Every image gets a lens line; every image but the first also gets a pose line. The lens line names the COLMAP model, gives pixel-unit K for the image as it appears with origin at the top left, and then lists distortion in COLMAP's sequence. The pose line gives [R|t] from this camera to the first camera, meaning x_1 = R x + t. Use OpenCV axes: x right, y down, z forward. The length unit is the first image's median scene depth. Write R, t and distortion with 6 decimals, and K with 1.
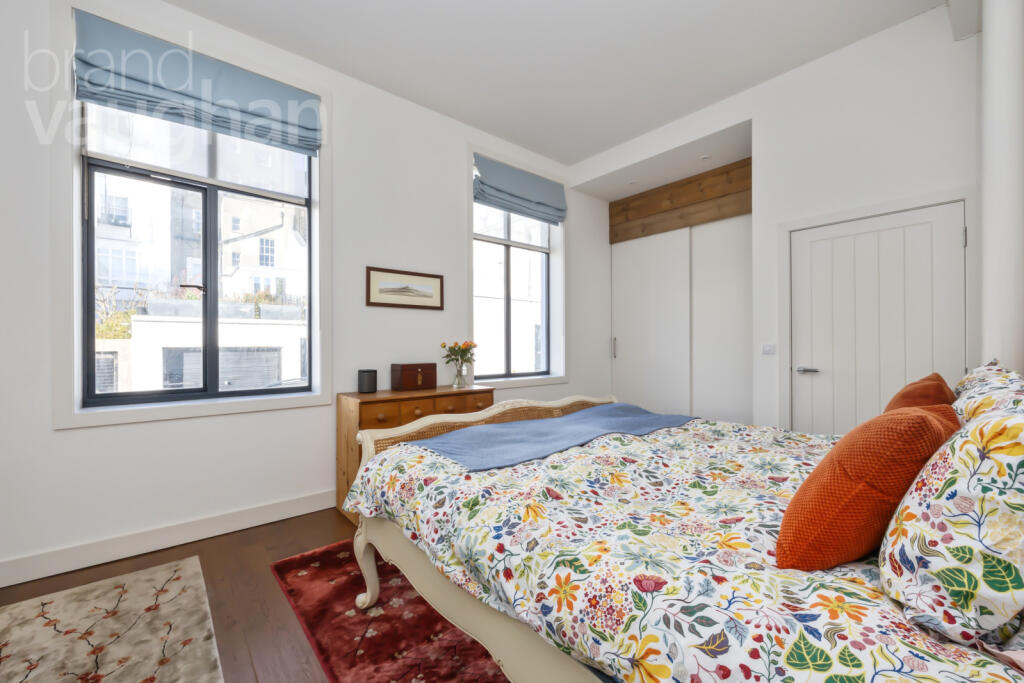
lens RADIAL K [[410.7, 0, 510.5], [0, 410.7, 343.4], [0, 0, 1]] dist [-0.009197, 0.001952]
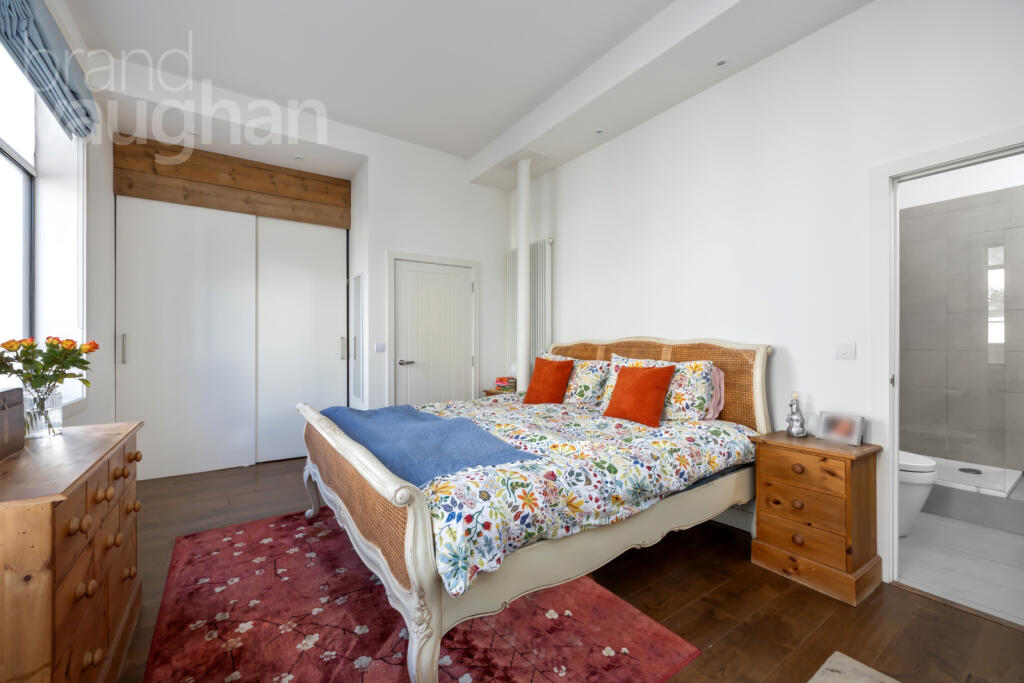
lens RADIAL K [[410.7, 0, 509.9], [0, 410.7, 341.6], [0, 0, 1]] dist [-0.009197, 0.001952]
pose [[0.109538, 0.001901, 0.993981, -1.199100], [-0.004446, 0.999989, -0.001422, -0.005685], [-0.993973, -0.004263, 0.109545, 0.954110]]
